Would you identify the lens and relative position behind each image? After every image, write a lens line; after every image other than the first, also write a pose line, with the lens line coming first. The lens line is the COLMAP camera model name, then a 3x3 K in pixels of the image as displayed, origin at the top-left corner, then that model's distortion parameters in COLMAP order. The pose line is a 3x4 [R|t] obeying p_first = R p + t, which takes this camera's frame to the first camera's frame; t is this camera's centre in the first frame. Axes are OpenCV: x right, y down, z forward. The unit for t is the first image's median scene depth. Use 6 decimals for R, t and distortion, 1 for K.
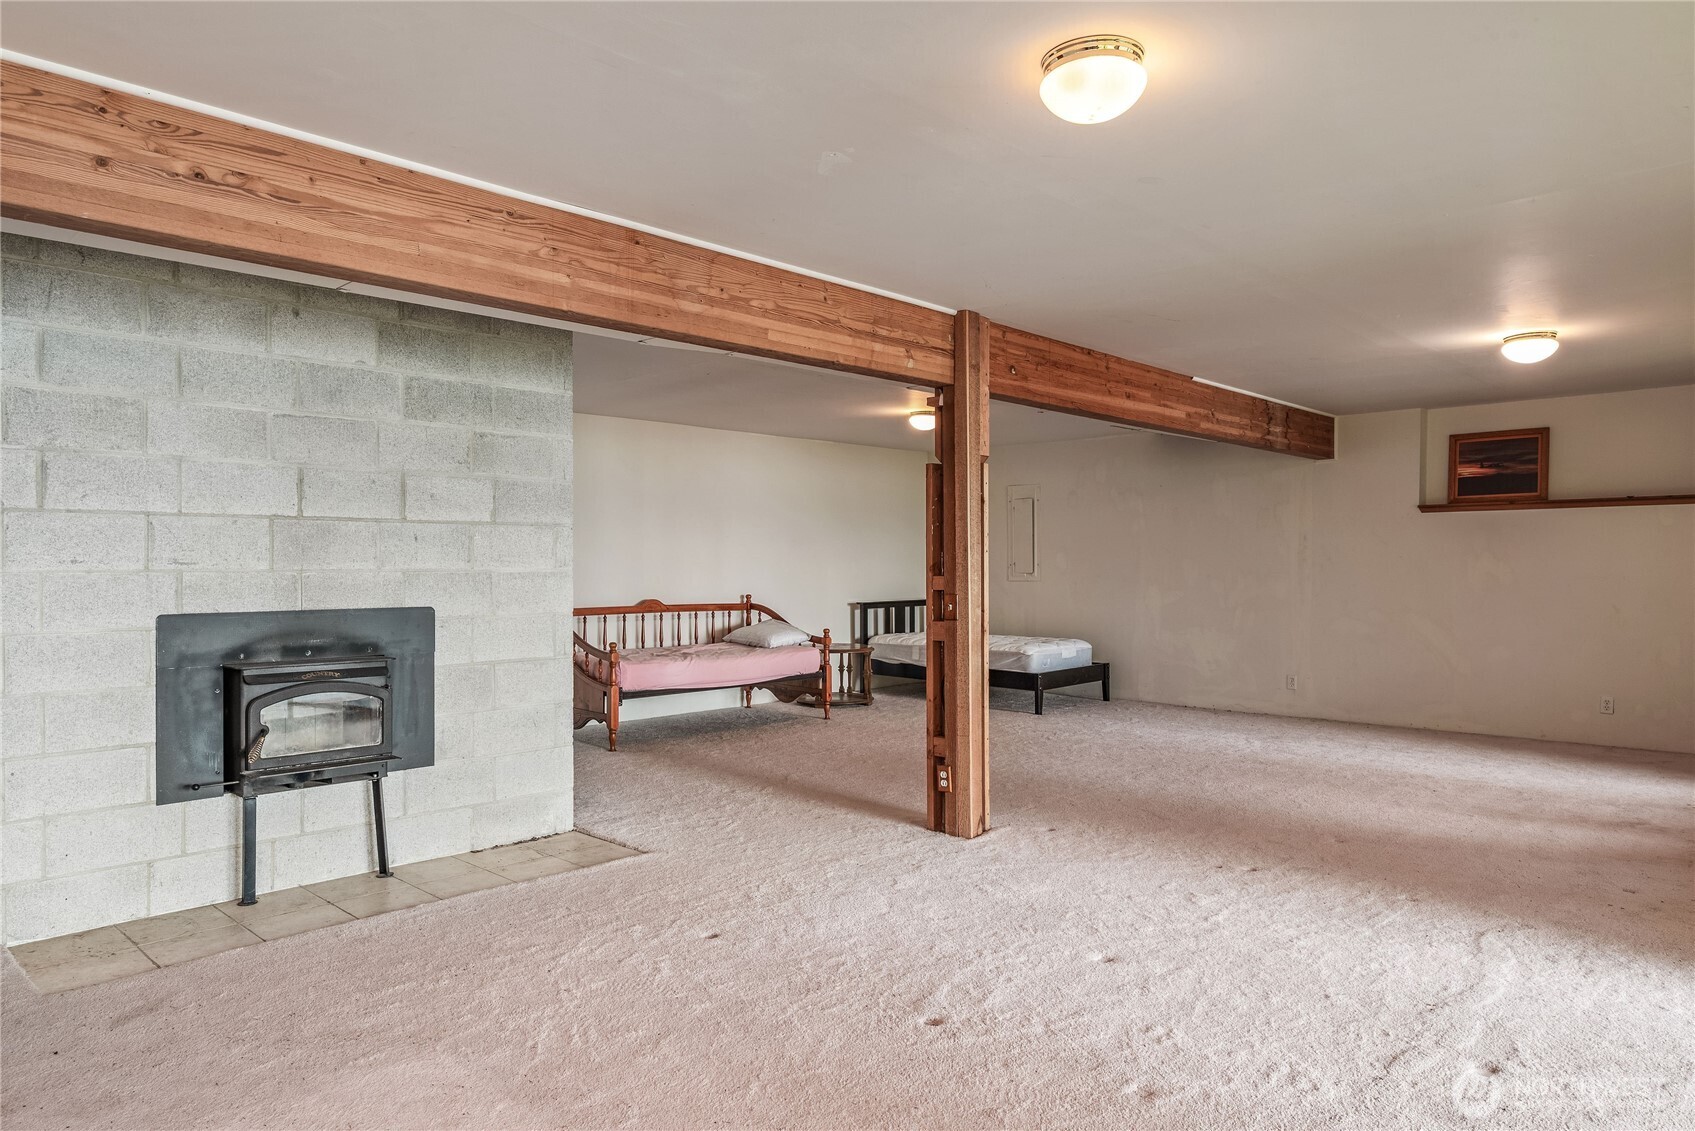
lens RADIAL K [[1074.7, 0, 843.0], [0, 1074.7, 568.5], [0, 0, 1]] dist [0.010707, 0.000509]
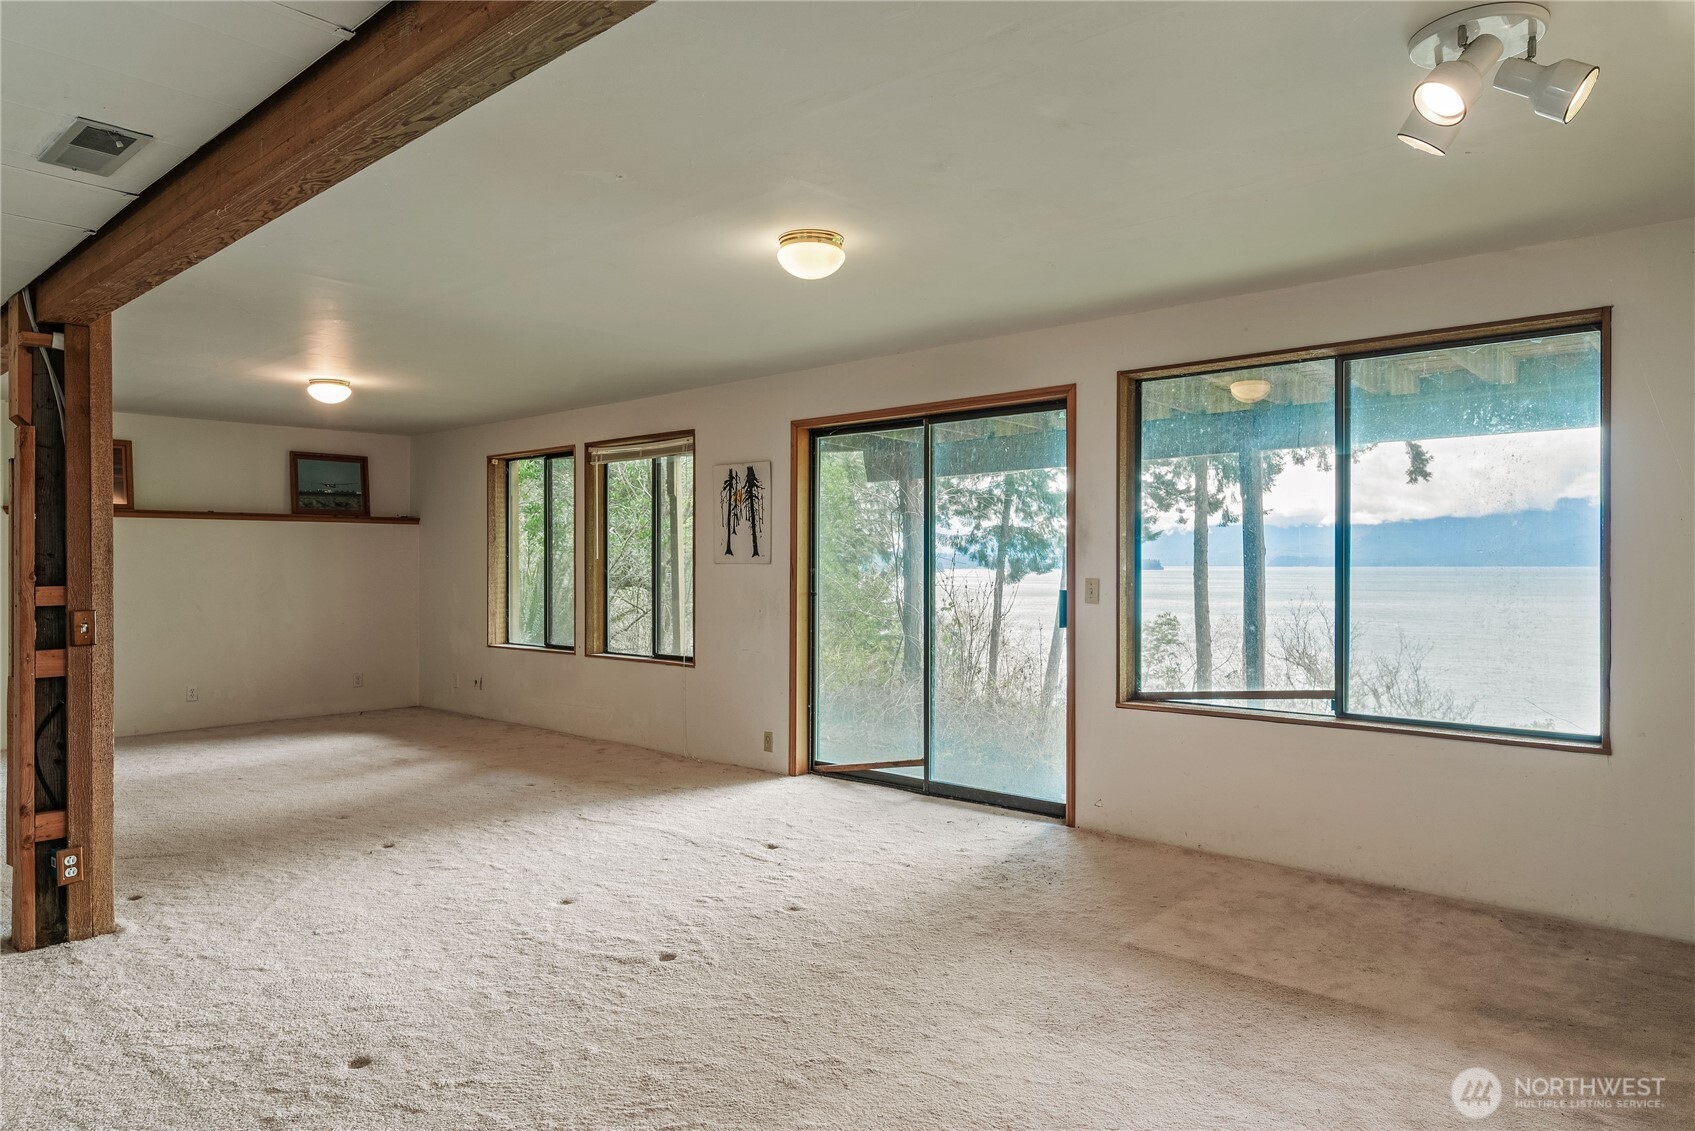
lens RADIAL K [[1074.7, 0, 843.0], [0, 1074.7, 564.9], [0, 0, 1]] dist [0.010707, 0.000509]
pose [[-0.032843, 0.003547, 0.999454, -0.776804], [0.006280, 0.999975, -0.003343, -0.002126], [-0.999441, 0.006166, -0.032865, 0.596277]]
